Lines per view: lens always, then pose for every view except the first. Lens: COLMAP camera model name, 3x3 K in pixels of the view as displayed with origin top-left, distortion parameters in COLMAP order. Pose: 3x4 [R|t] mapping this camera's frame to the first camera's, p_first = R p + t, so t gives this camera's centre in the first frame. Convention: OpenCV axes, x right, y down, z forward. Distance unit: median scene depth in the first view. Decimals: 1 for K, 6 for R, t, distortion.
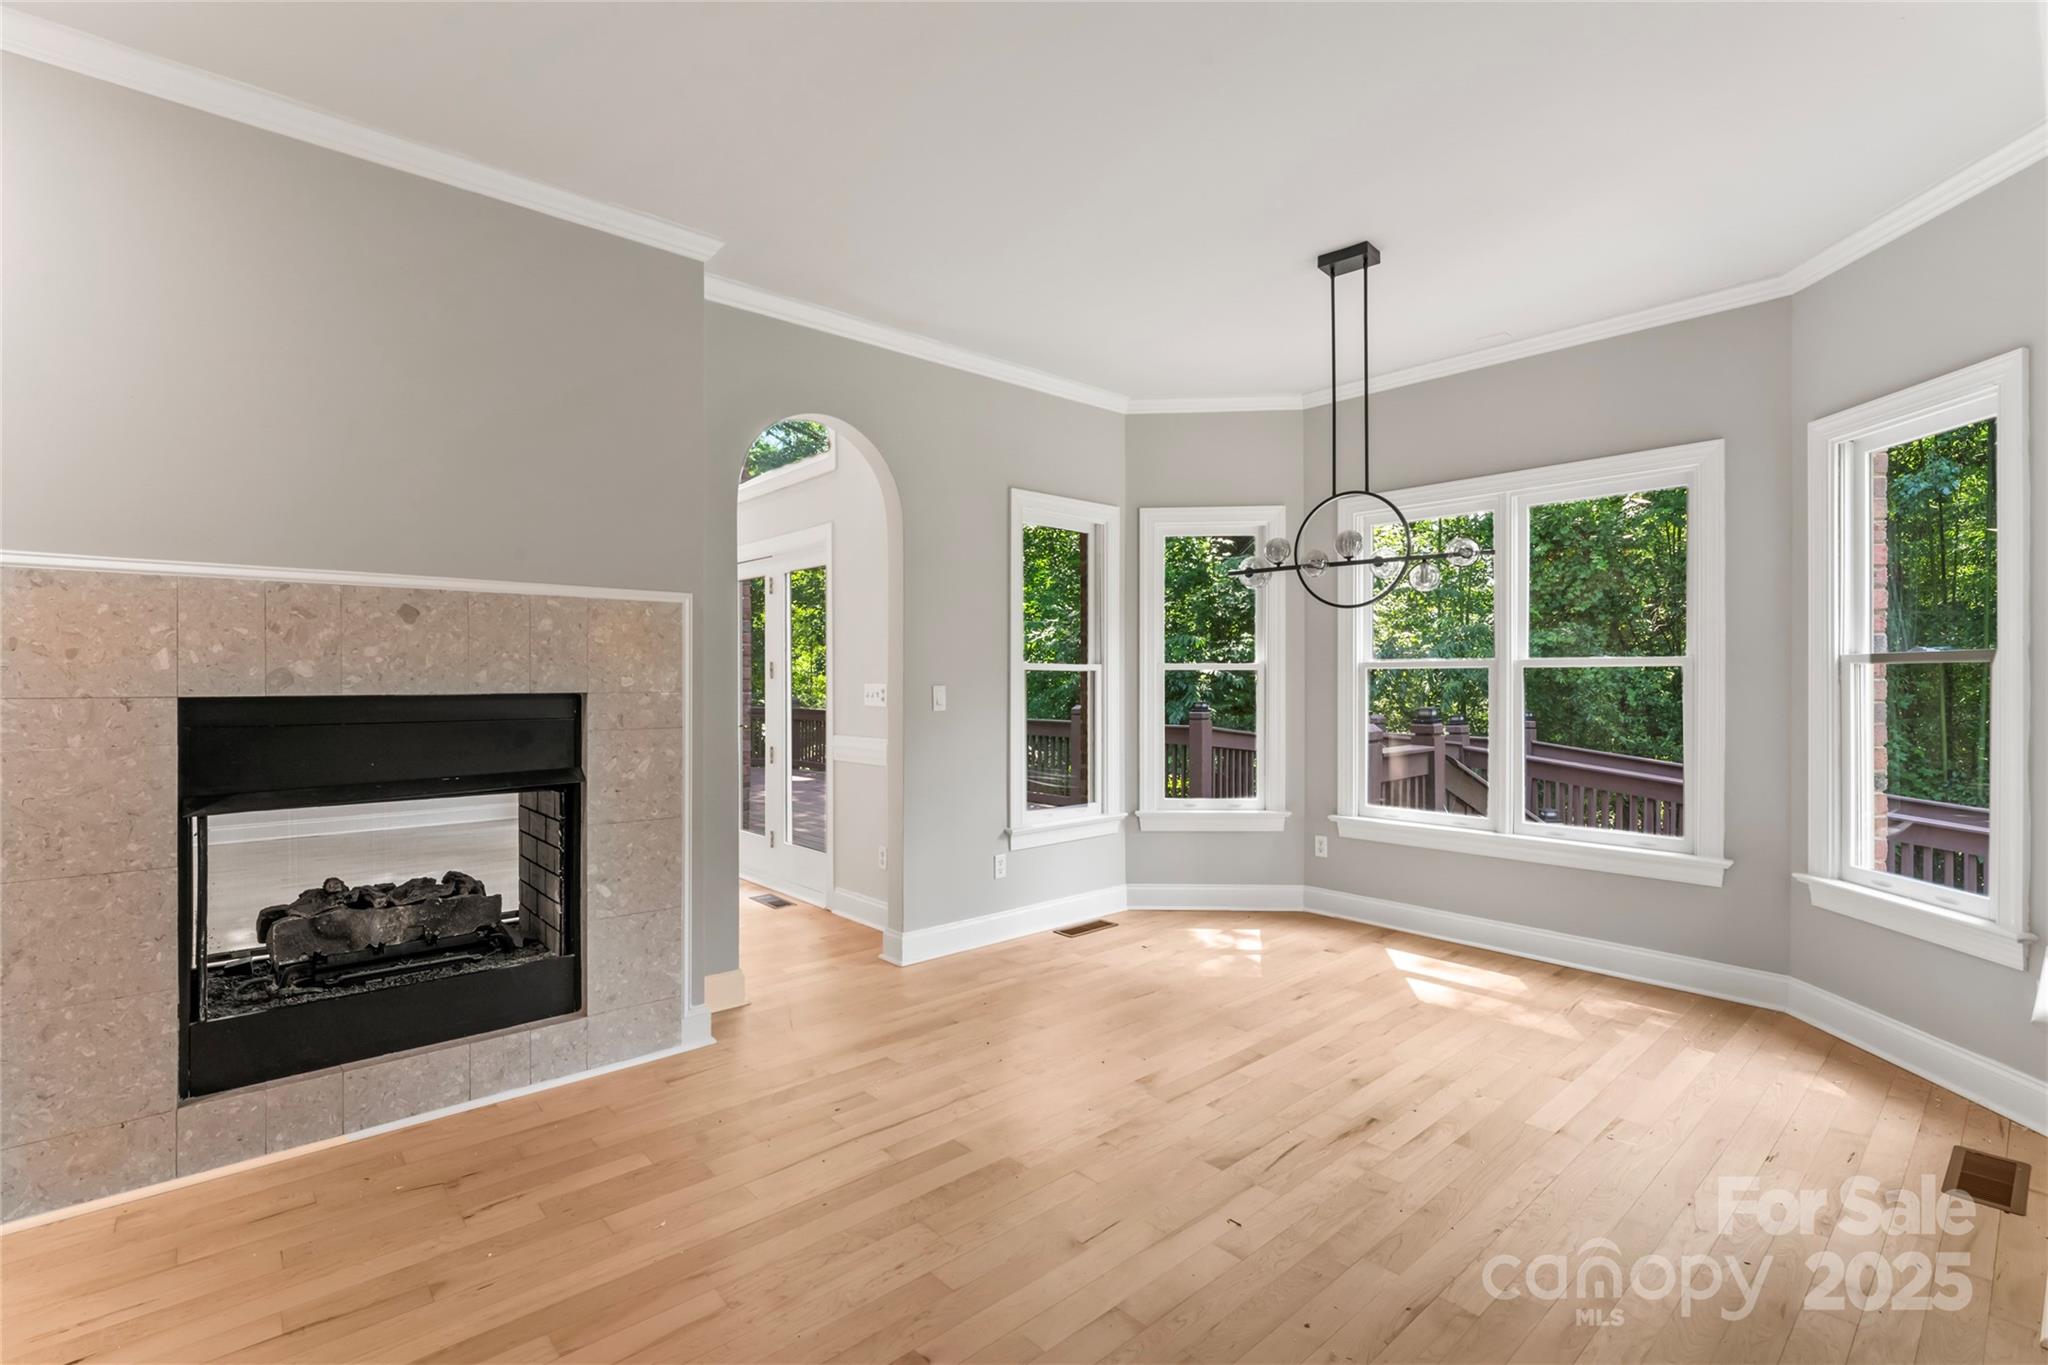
lens RADIAL K [[932.9, 0, 1029.3], [0, 932.9, 679.0], [0, 0, 1]] dist [0.001054, -0.000124]
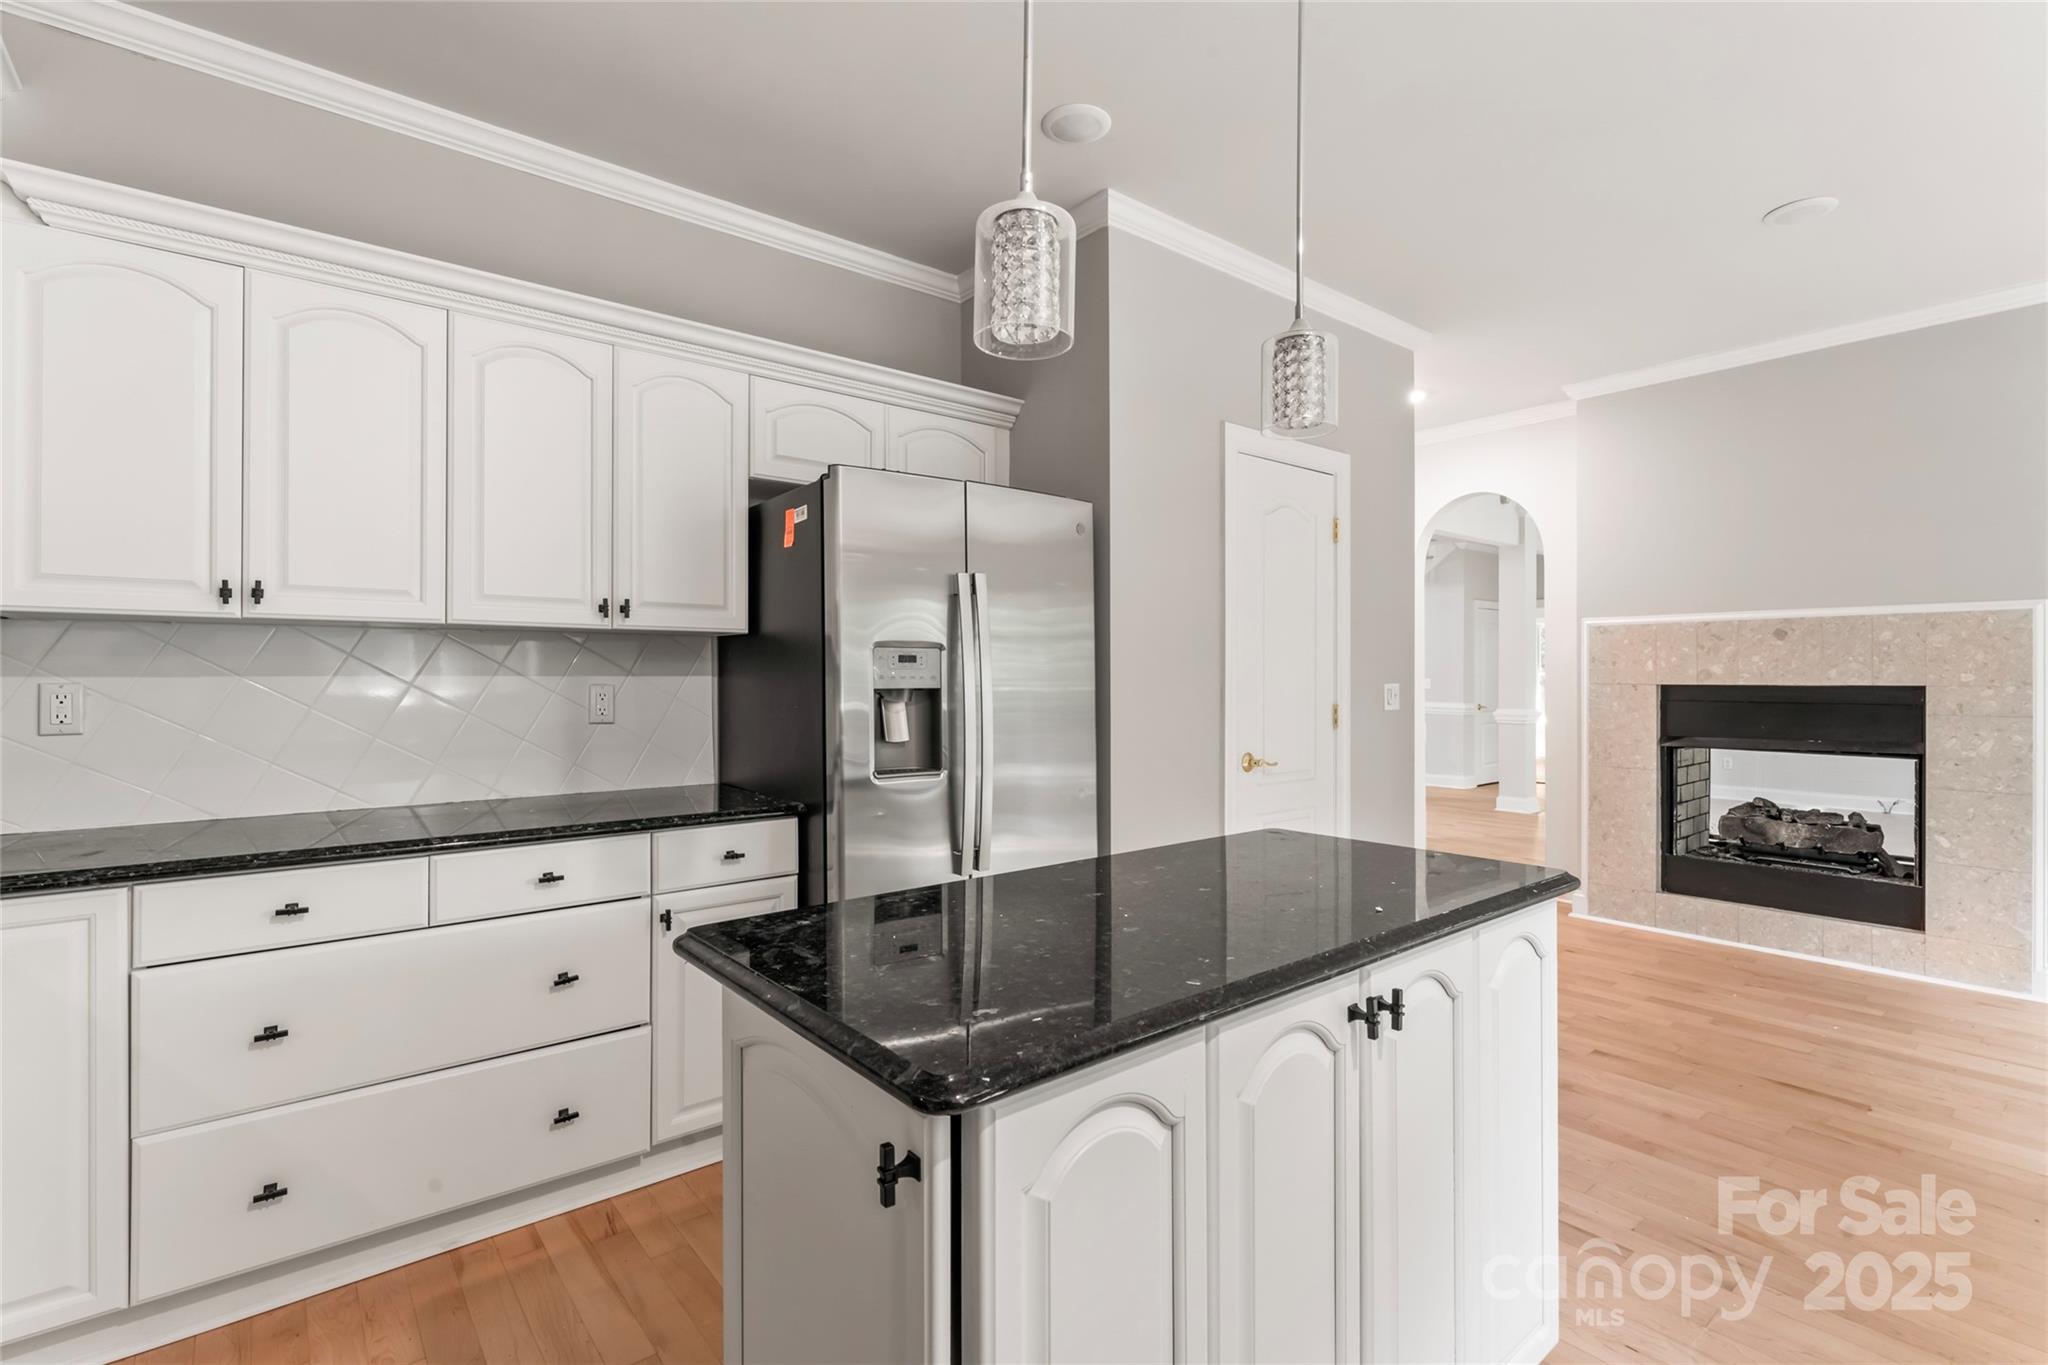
lens RADIAL K [[932.9, 0, 1028.3], [0, 932.9, 684.9], [0, 0, 1]] dist [0.001054, -0.000124]
pose [[-0.032981, 0.009839, -0.999408, 0.850972], [-0.000646, 0.999951, 0.009866, 0.001505], [0.999456, 0.000971, -0.032973, -0.203938]]
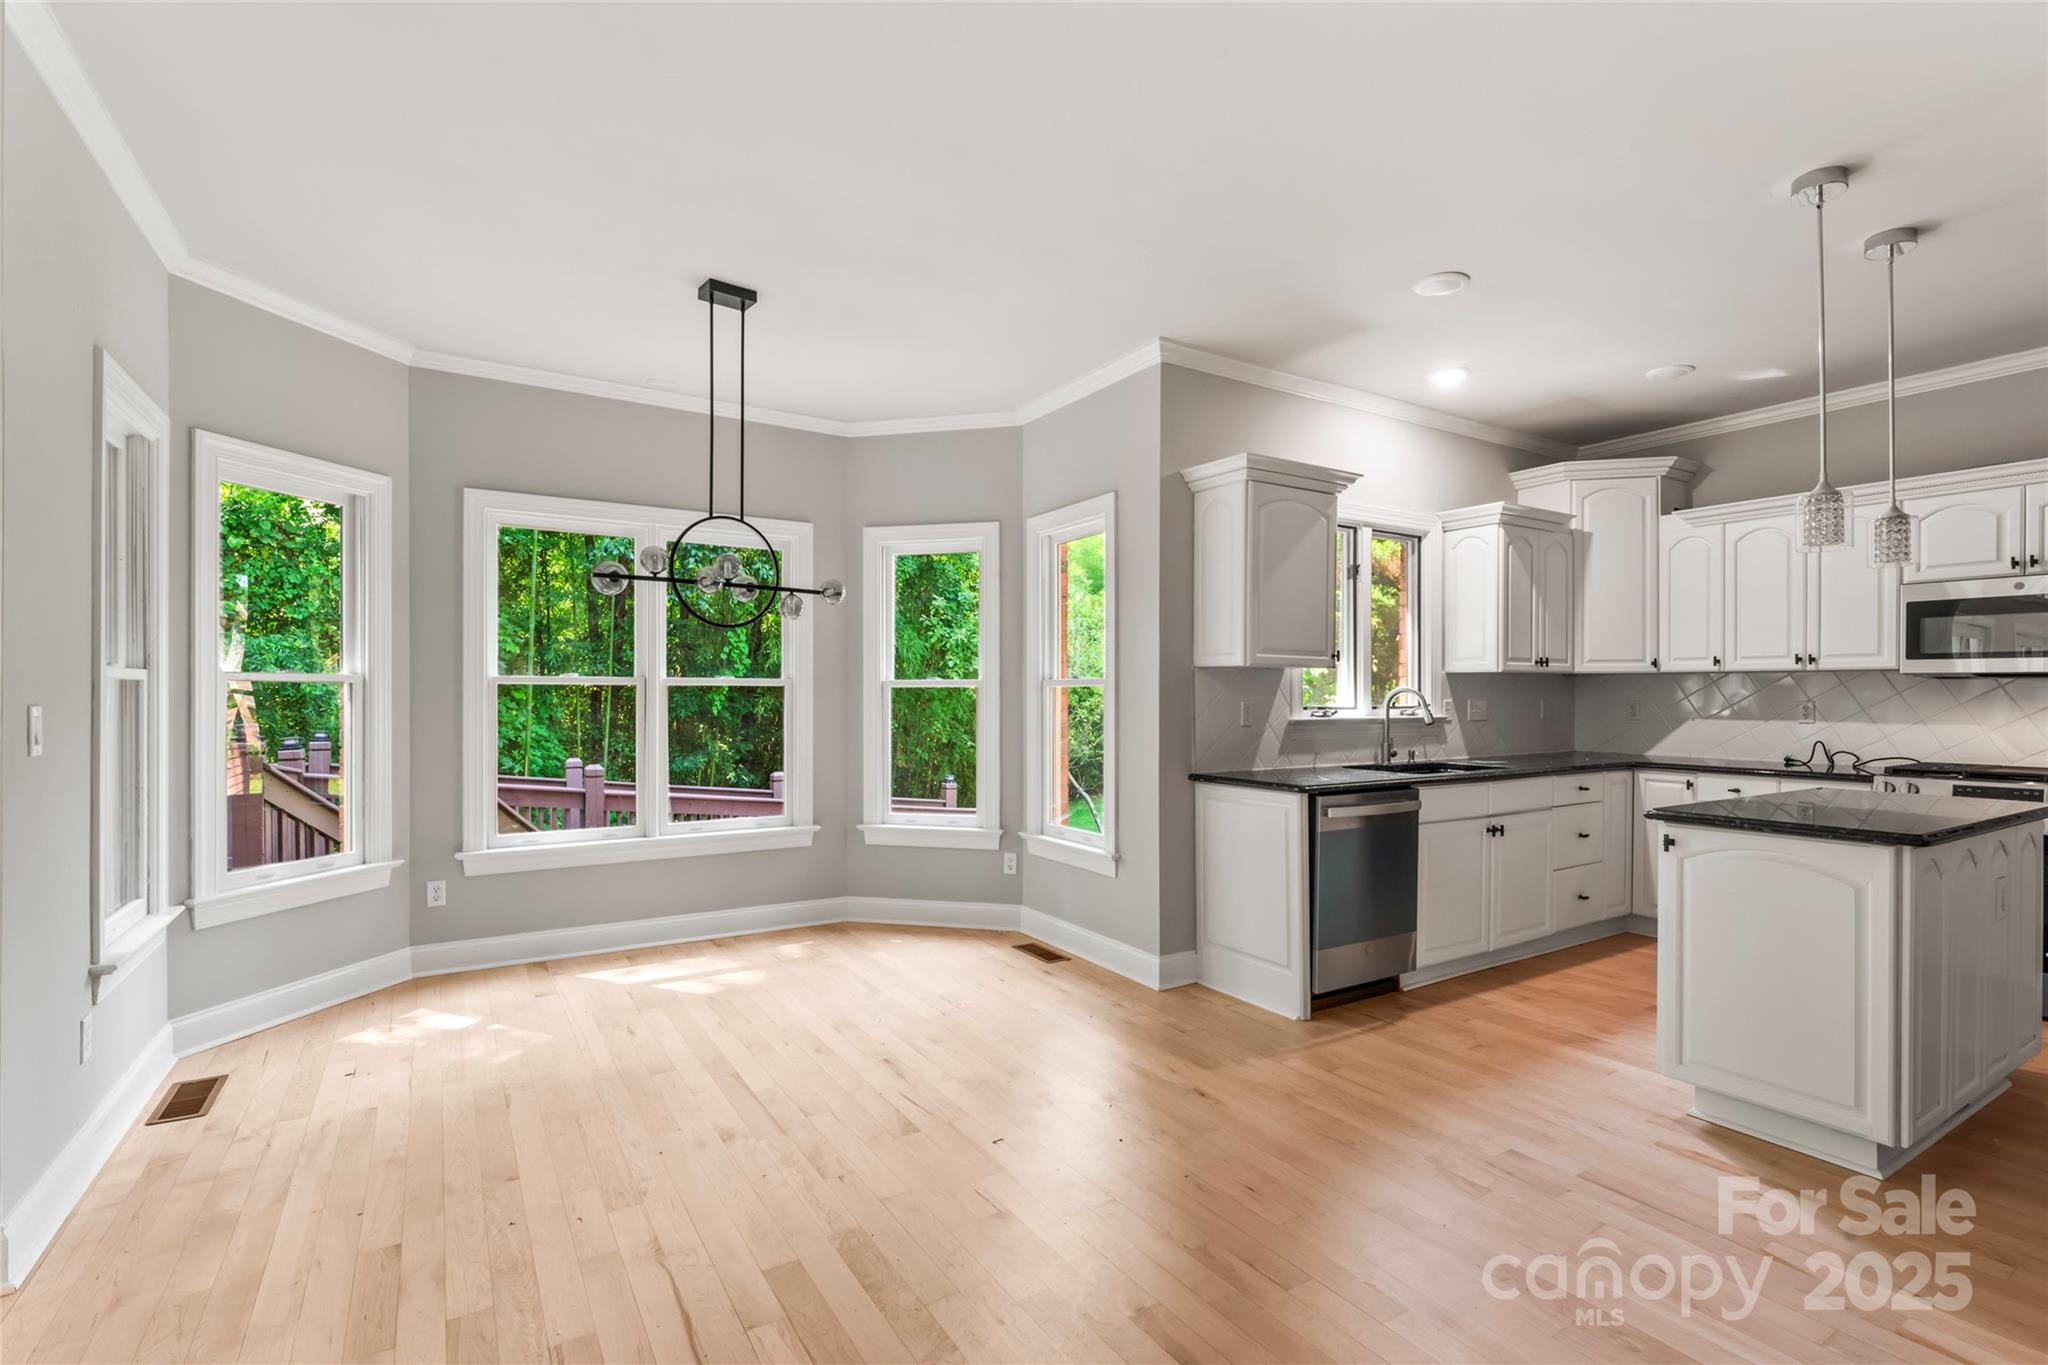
lens RADIAL K [[932.9, 0, 1033.8], [0, 932.9, 694.6], [0, 0, 1]] dist [0.001054, -0.000124]
pose [[0.167385, 0.003069, 0.985887, -0.774121], [-0.002418, 0.999993, -0.002703, 0.001324], [-0.985889, -0.001931, 0.167391, 0.594431]]
